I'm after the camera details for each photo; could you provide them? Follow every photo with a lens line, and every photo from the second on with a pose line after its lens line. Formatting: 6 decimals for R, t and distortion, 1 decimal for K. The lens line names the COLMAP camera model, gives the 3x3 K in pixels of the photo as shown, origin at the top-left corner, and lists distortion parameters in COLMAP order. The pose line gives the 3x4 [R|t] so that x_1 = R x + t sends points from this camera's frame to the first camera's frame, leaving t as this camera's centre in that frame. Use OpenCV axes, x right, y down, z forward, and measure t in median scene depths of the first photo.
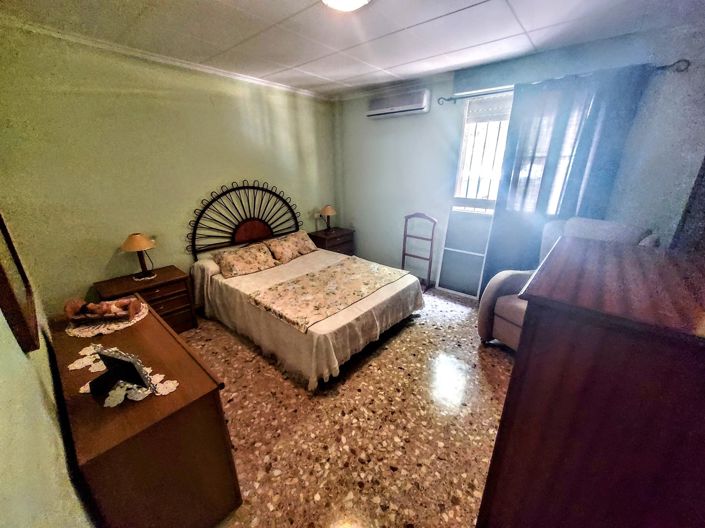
lens RADIAL K [[275.6, 0, 350.5], [0, 275.6, 265.1], [0, 0, 1]] dist [0.004257, -0.000774]
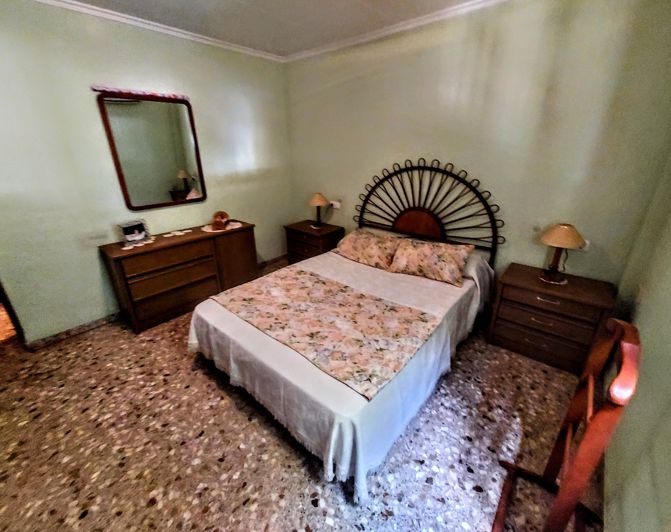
lens RADIAL K [[291.7, 0, 328.5], [0, 291.7, 253.8], [0, 0, 1]] dist [0.019250, -0.002044]
pose [[-0.005534, 0.350234, -0.936646, 0.536993], [-0.322894, 0.885861, 0.333152, -0.284058], [0.946419, 0.304281, 0.108187, 0.813885]]
